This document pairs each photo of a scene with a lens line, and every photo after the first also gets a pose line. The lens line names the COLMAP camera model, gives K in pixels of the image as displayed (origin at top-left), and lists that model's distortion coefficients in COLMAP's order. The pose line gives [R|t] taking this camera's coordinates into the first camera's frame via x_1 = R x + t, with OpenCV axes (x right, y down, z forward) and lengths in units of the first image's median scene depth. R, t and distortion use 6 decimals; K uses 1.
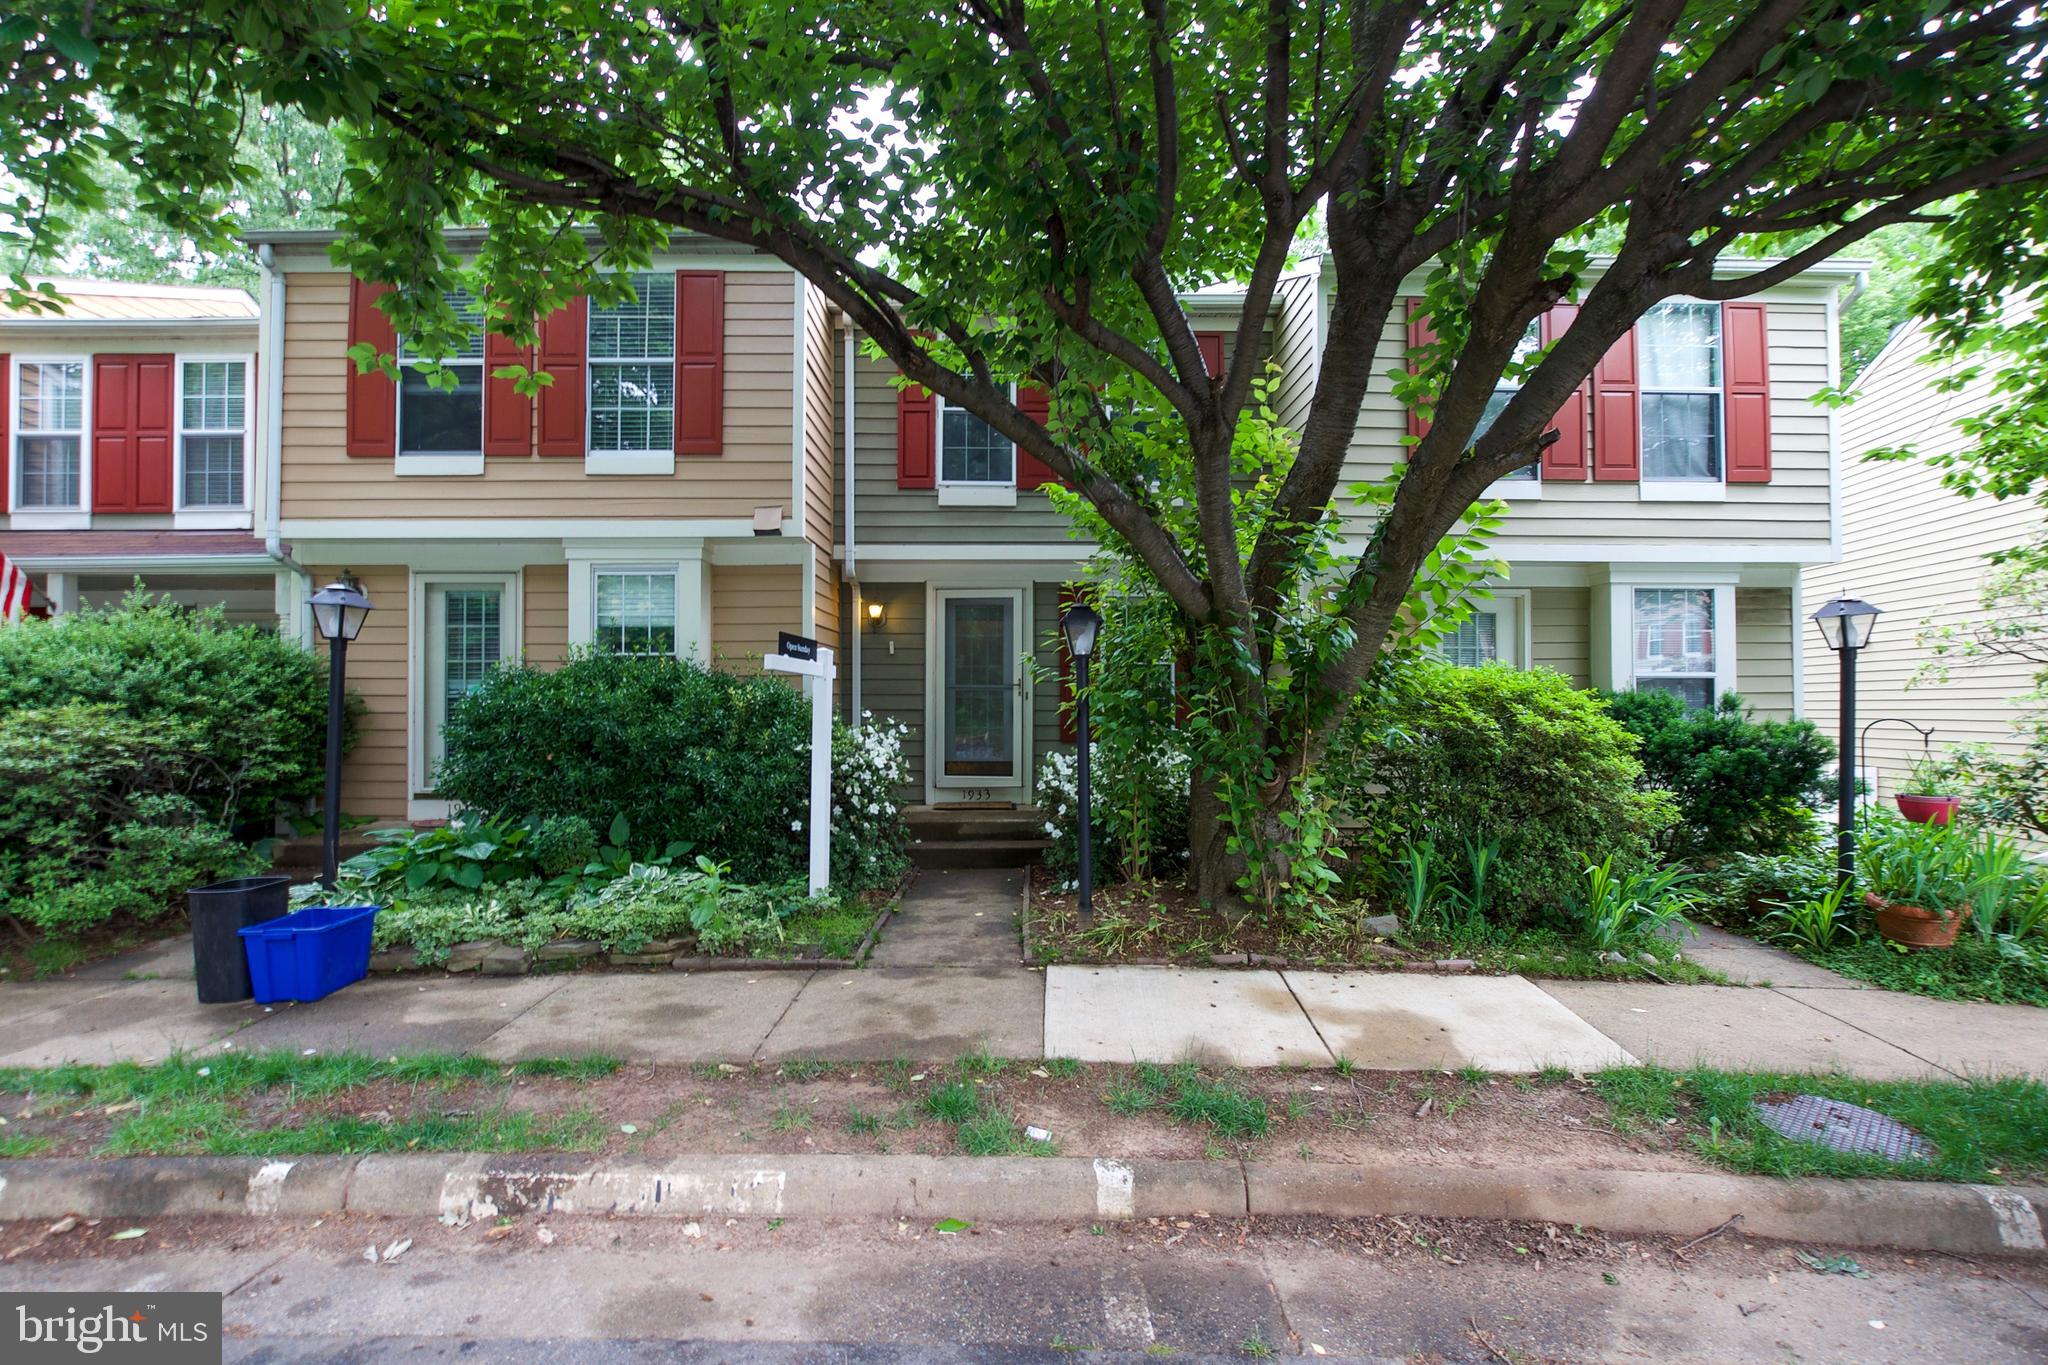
lens RADIAL K [[895.8, 0, 1024.6], [0, 895.8, 688.9], [0, 0, 1]] dist [-0.021163, 0.005272]
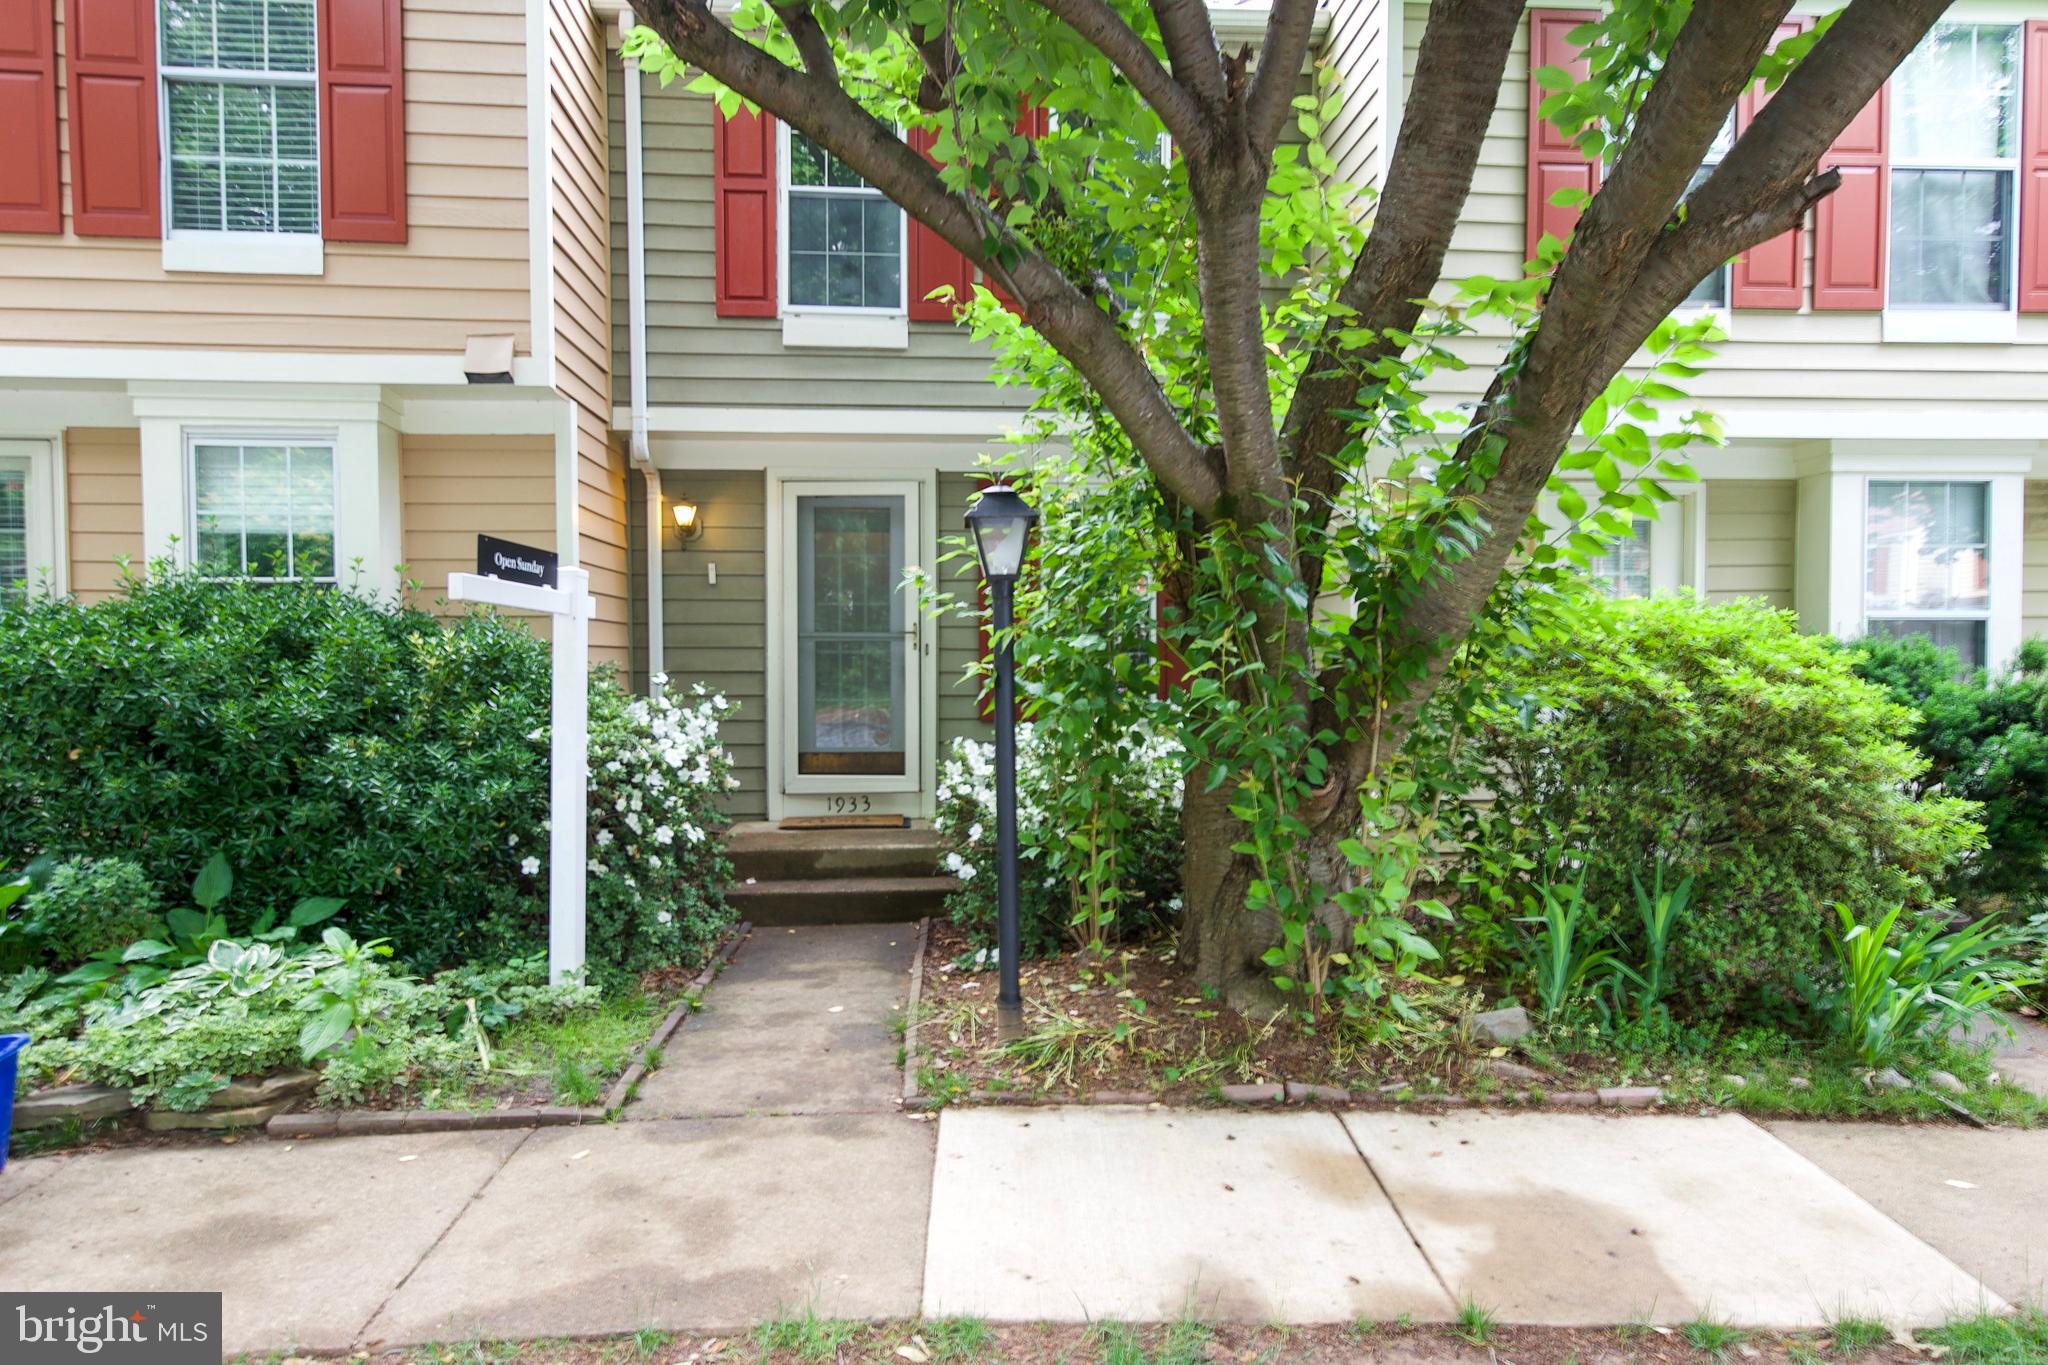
lens RADIAL K [[1227.9, 0, 1022.3], [0, 1227.9, 691.8], [0, 0, 1]] dist [0.009192, 0.000555]
pose [[0.998124, -0.003567, 0.061119, 0.025297], [0.001292, 0.999306, 0.037234, 0.007812], [-0.061210, -0.037085, 0.997436, 0.181032]]
